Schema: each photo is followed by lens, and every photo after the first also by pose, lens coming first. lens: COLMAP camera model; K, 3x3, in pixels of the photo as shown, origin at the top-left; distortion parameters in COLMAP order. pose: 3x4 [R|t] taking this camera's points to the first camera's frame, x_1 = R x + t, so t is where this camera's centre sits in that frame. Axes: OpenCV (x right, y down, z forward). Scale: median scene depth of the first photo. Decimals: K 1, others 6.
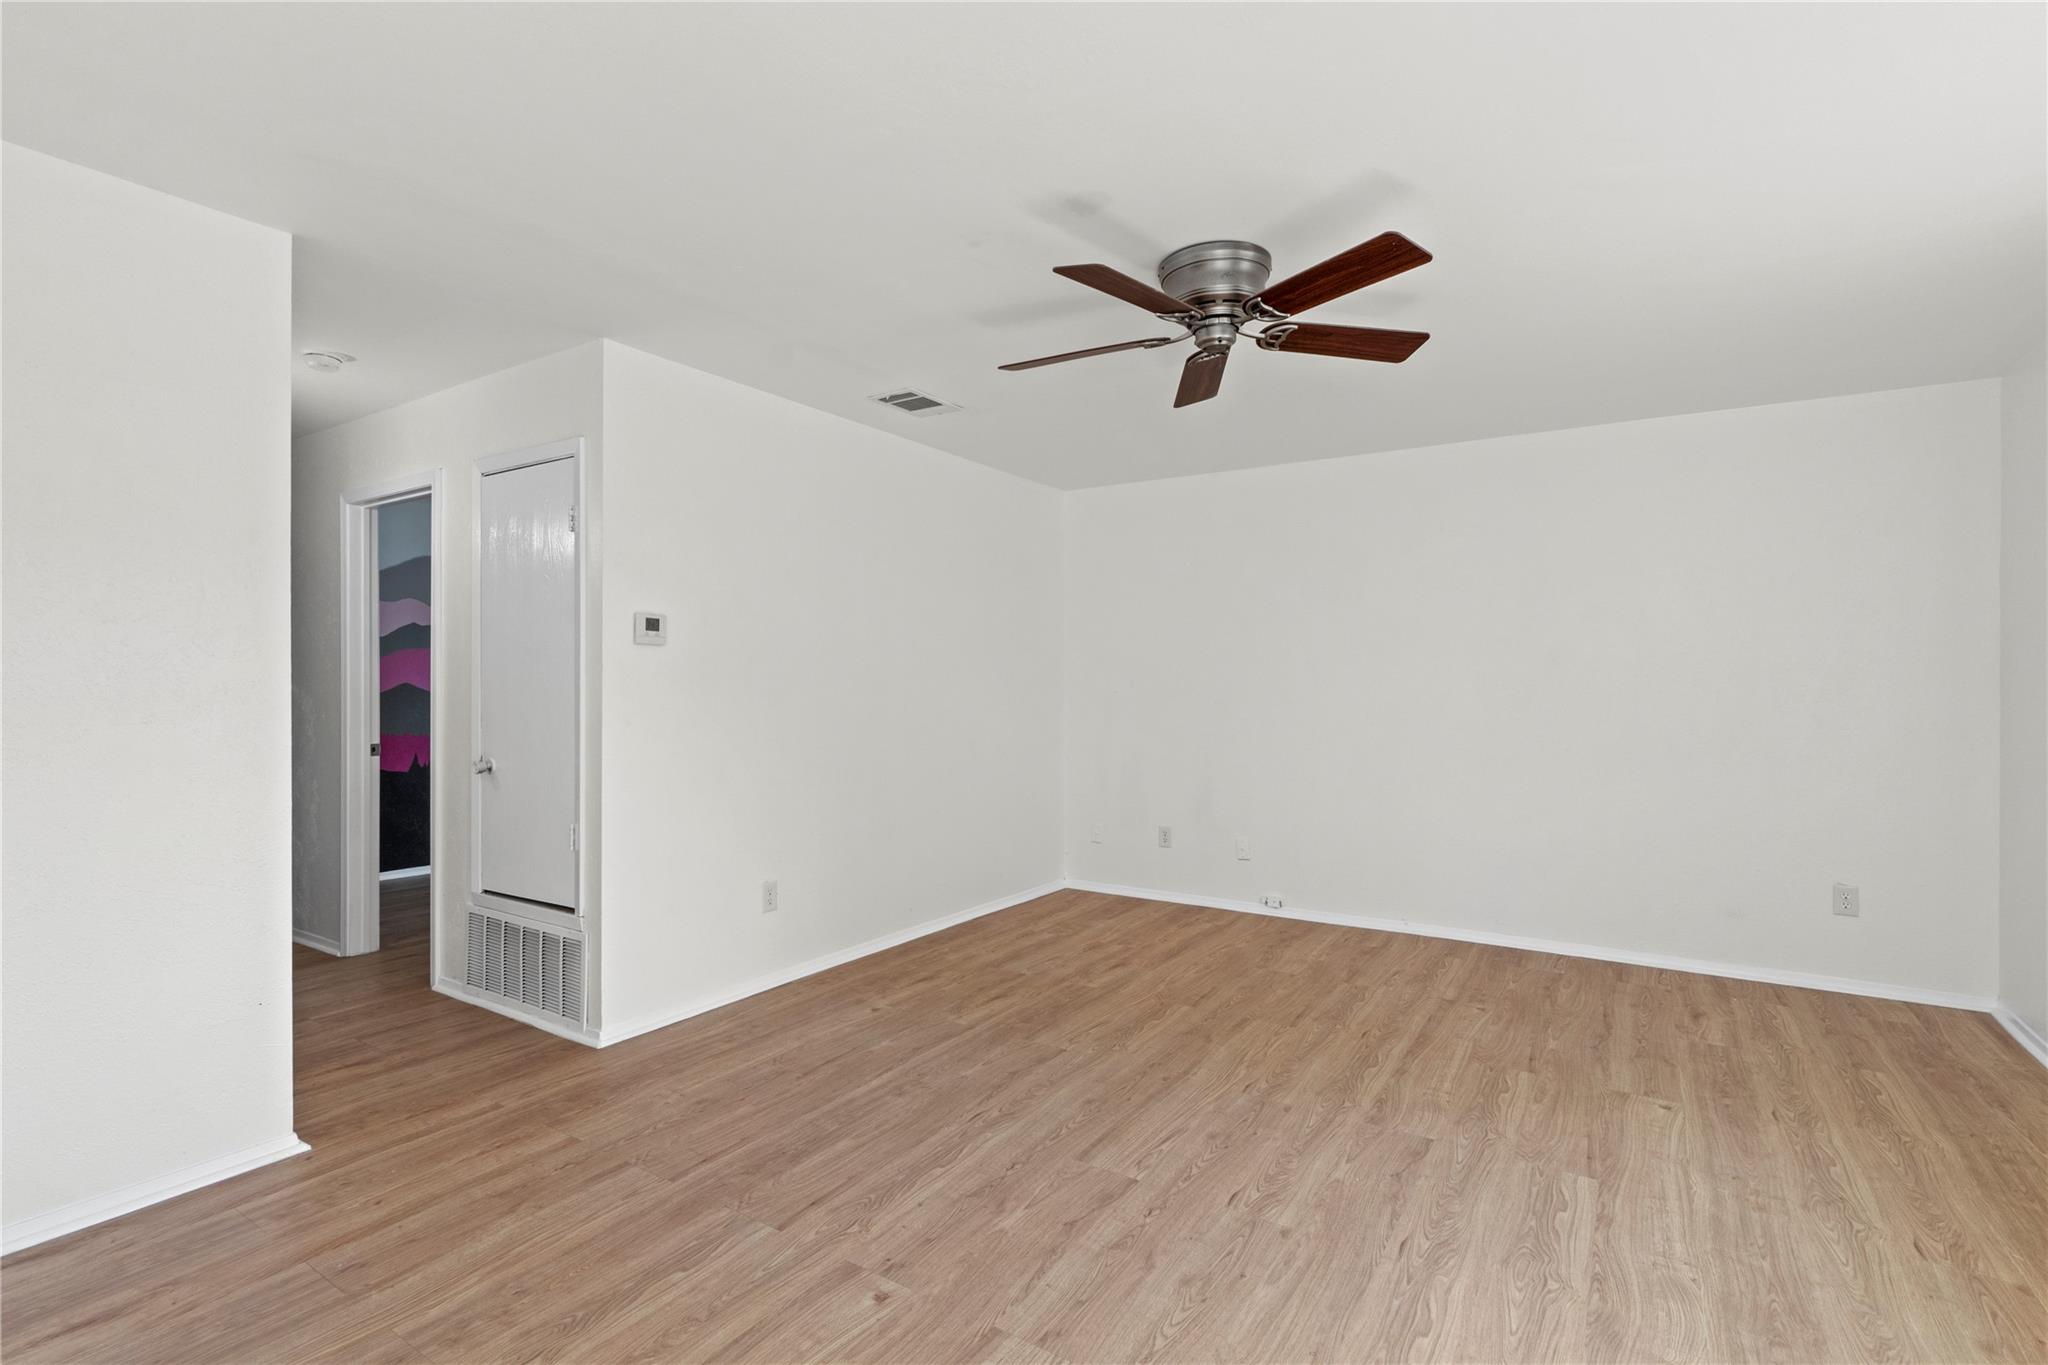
lens RADIAL K [[963.0, 0, 1010.1], [0, 963.0, 716.6], [0, 0, 1]] dist [-0.004892, 0.000459]
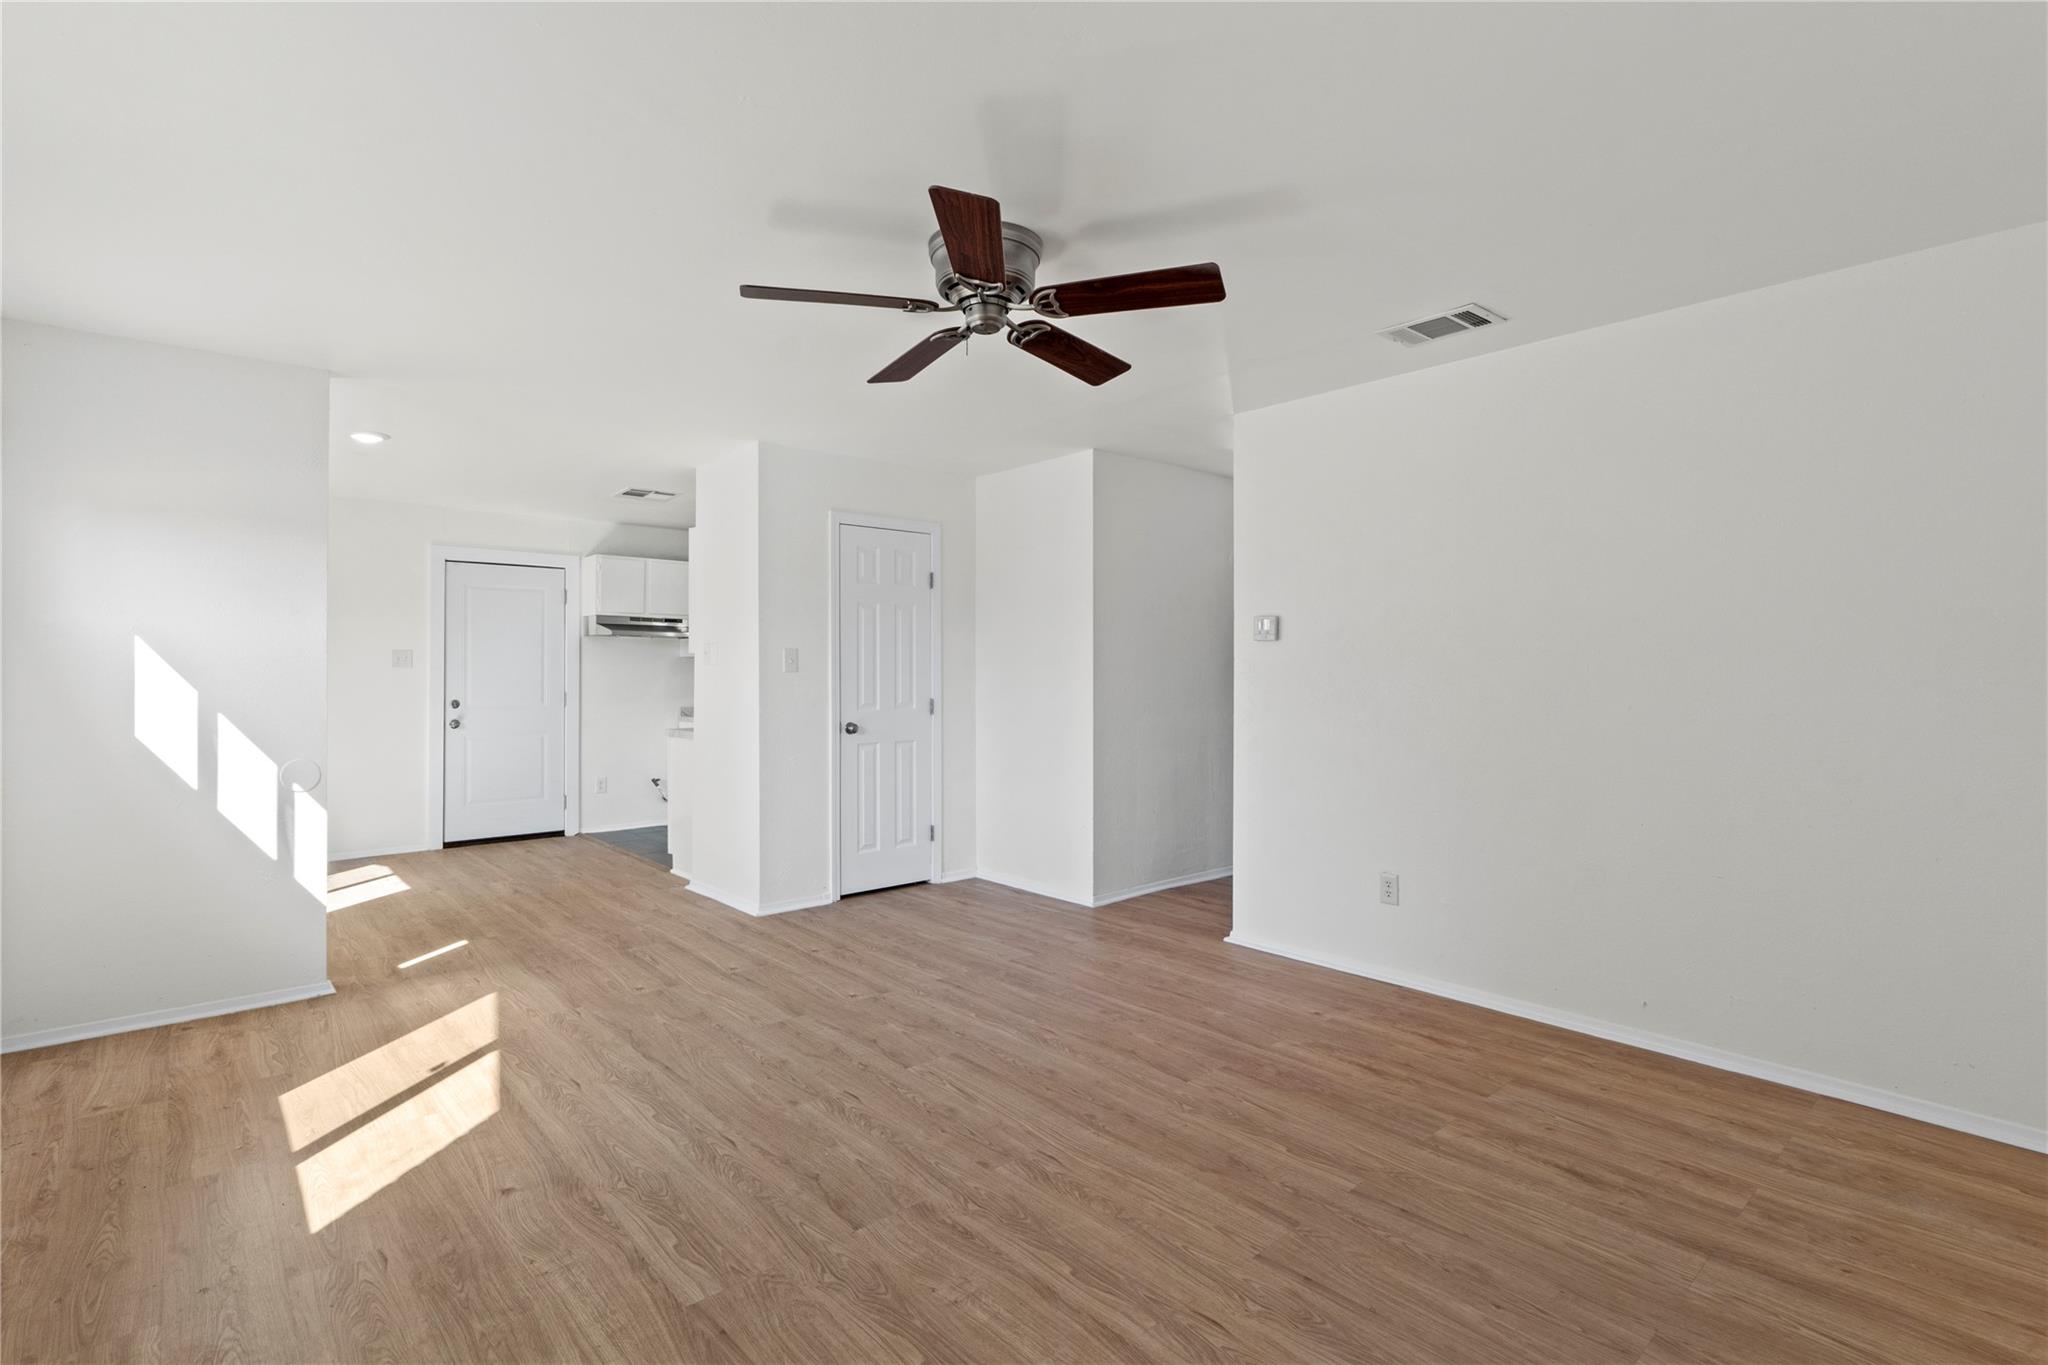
lens RADIAL K [[963.0, 0, 1006.0], [0, 963.0, 653.8], [0, 0, 1]] dist [-0.004892, 0.000459]
pose [[-0.279372, -0.020687, -0.959960, 1.135712], [-0.033580, 0.999367, -0.011764, -0.035274], [0.959596, 0.028949, -0.279890, 1.273682]]
